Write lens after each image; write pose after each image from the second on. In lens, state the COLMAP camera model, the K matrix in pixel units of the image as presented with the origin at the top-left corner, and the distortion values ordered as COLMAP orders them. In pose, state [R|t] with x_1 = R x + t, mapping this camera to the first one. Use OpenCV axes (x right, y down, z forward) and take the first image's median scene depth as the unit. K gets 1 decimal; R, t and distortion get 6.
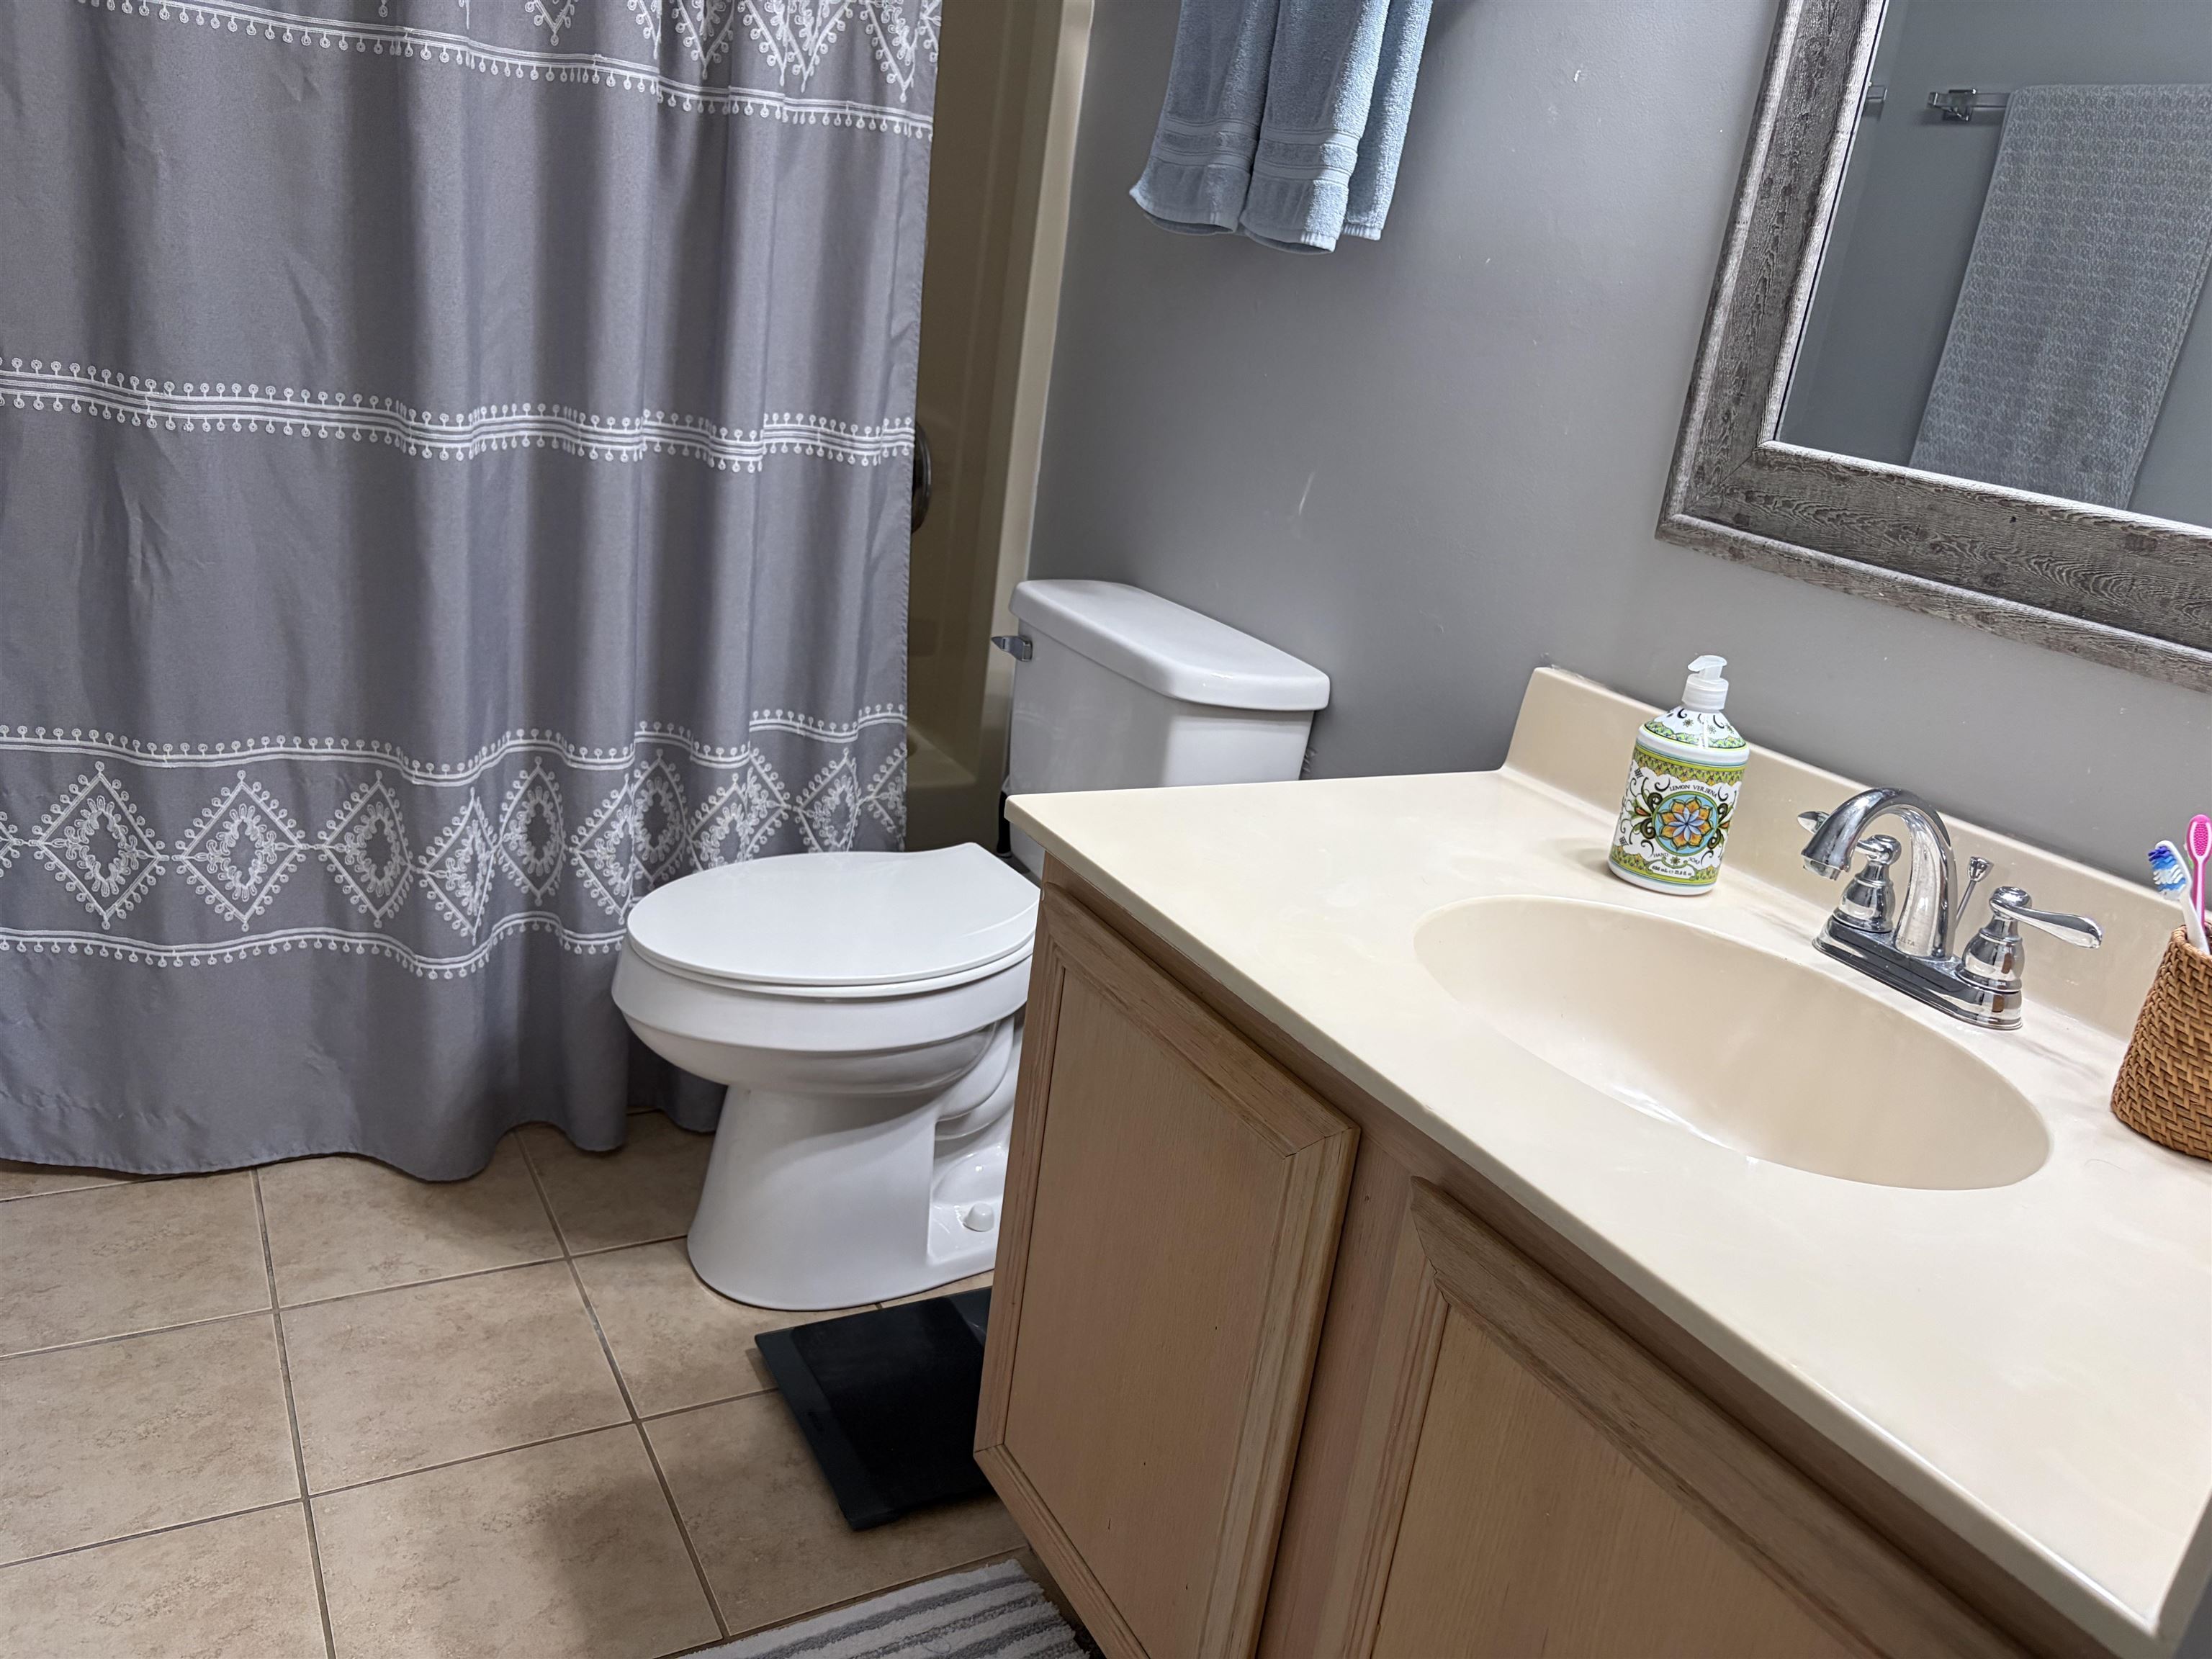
lens RADIAL K [[1677.5, 0, 1099.6], [0, 1677.5, 836.3], [0, 0, 1]] dist [0.043613, -0.048014]
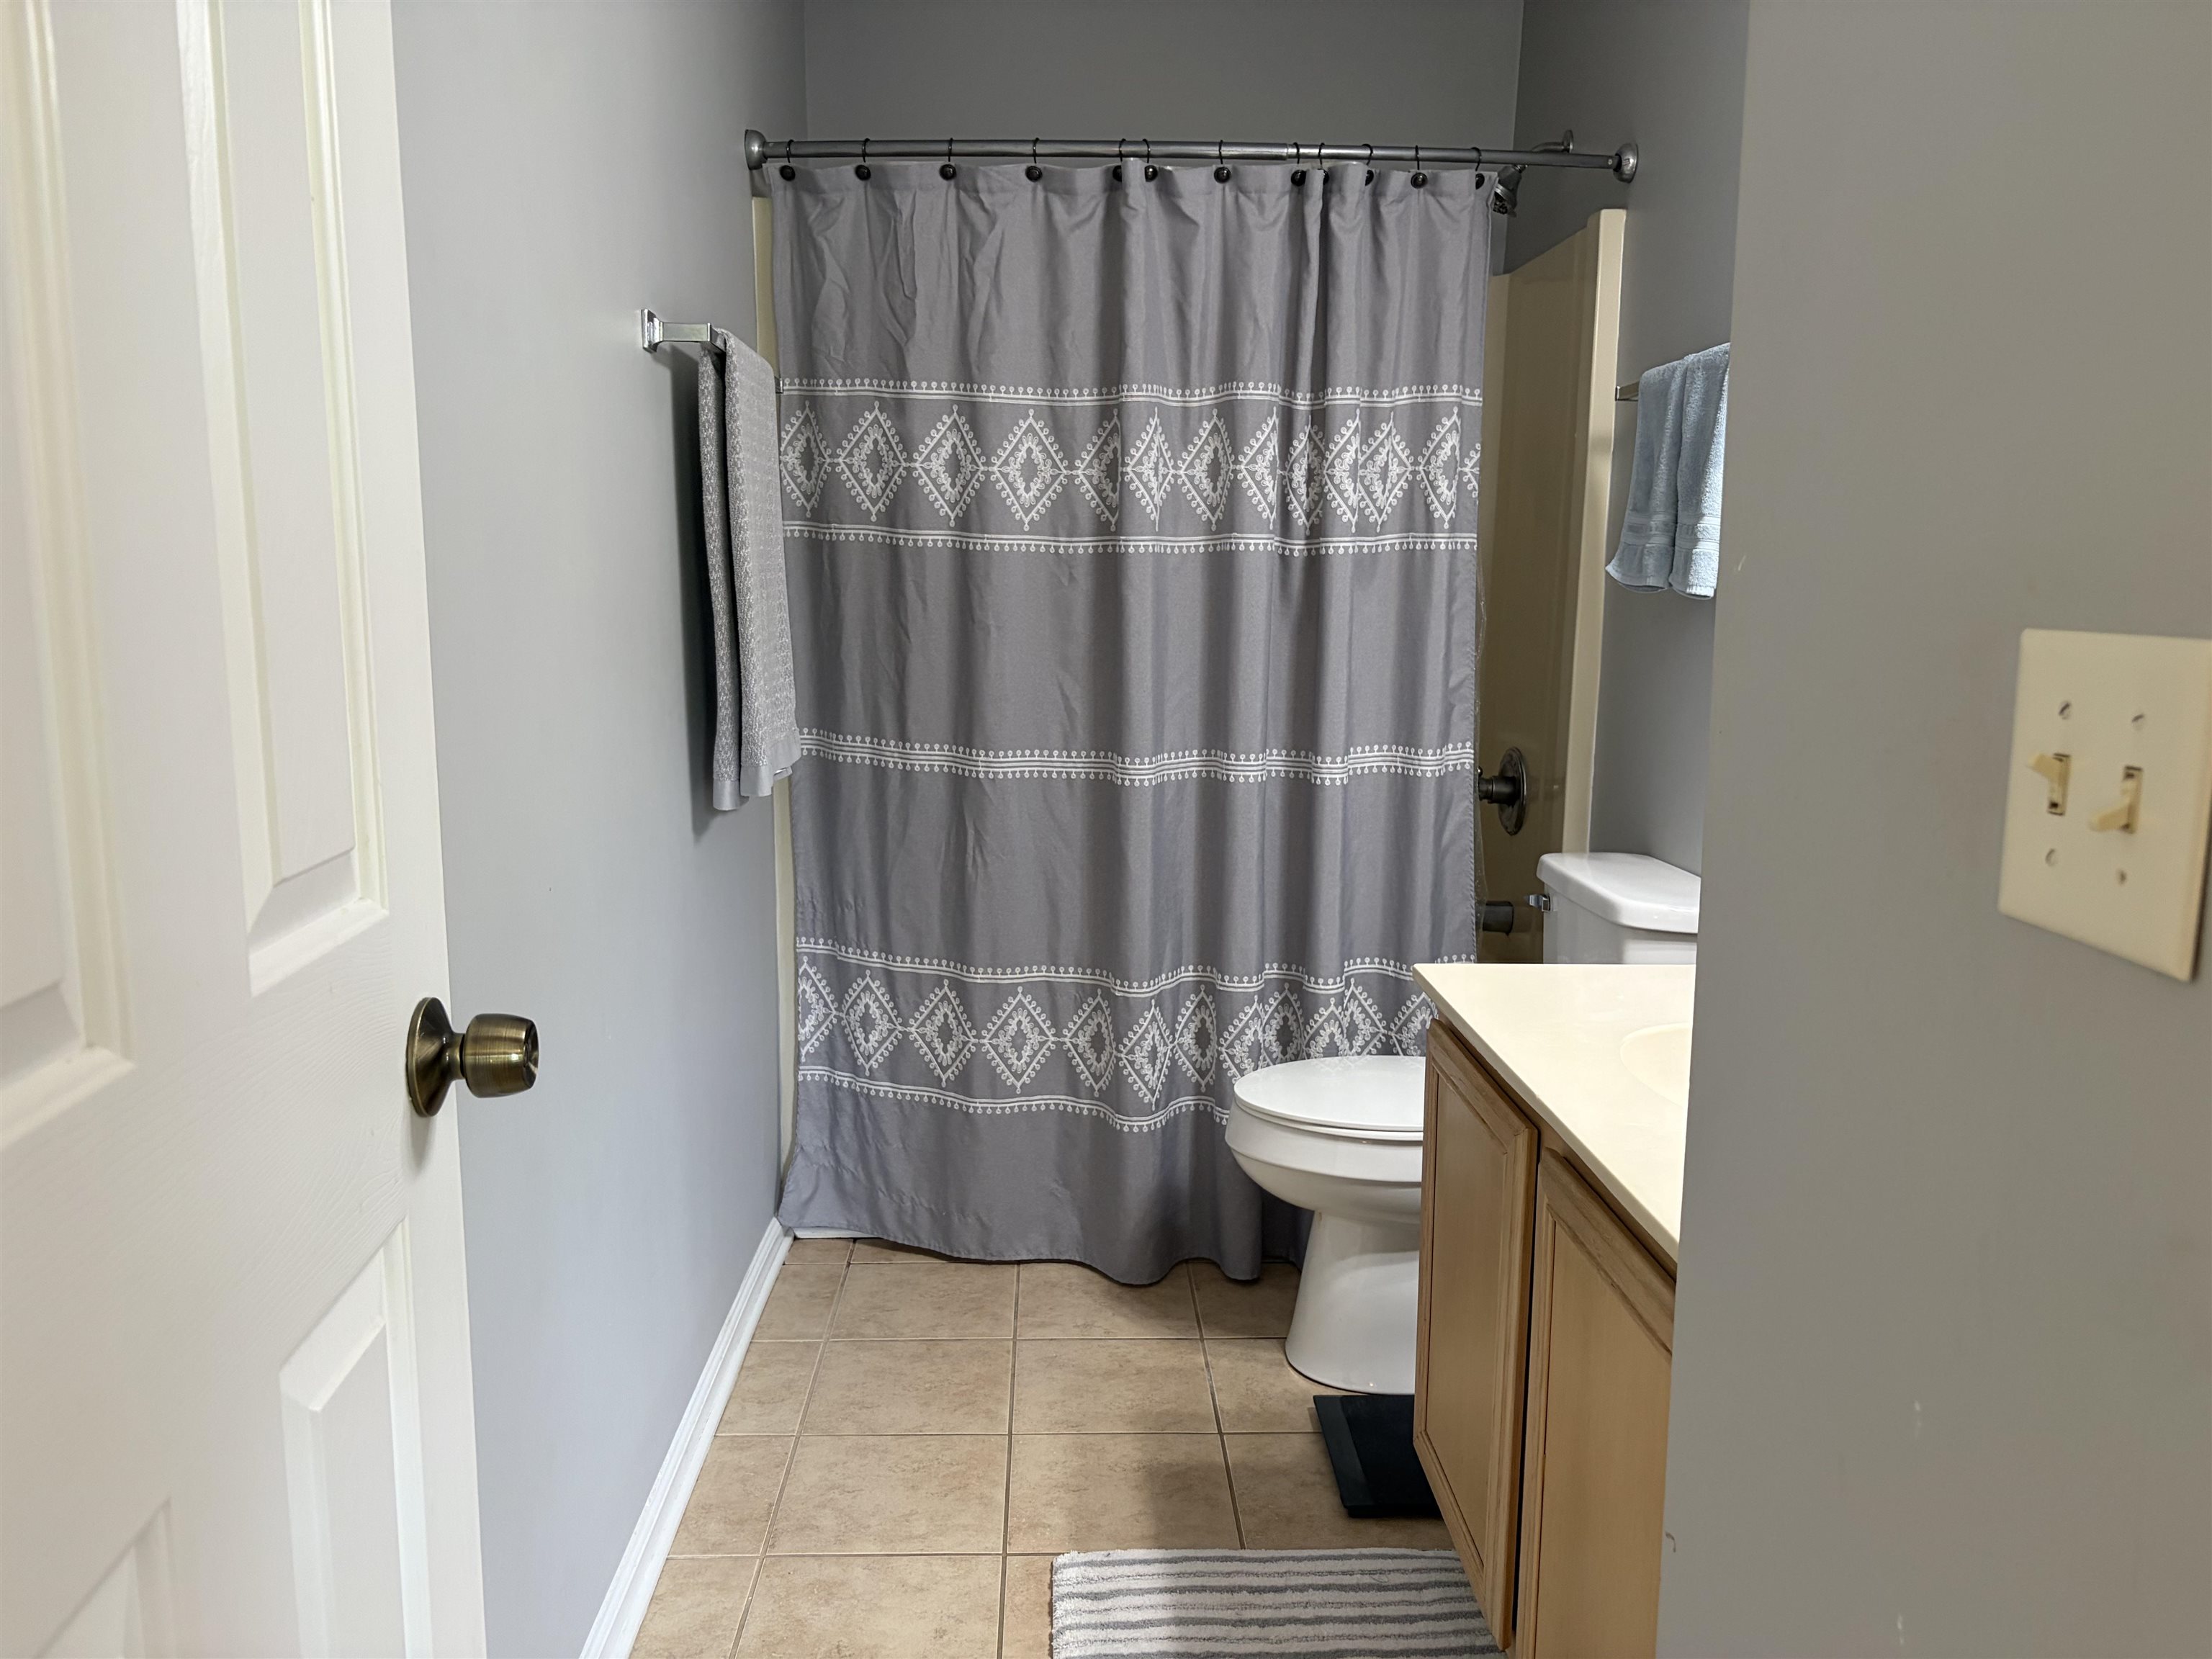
lens RADIAL K [[1677.5, 0, 1101.0], [0, 1677.5, 840.2], [0, 0, 1]] dist [0.043613, -0.048014]
pose [[0.880168, -0.047404, -0.472289, 0.318000], [-0.054176, 0.978465, -0.199174, 0.140257], [0.471560, 0.200894, 0.858646, -0.352143]]
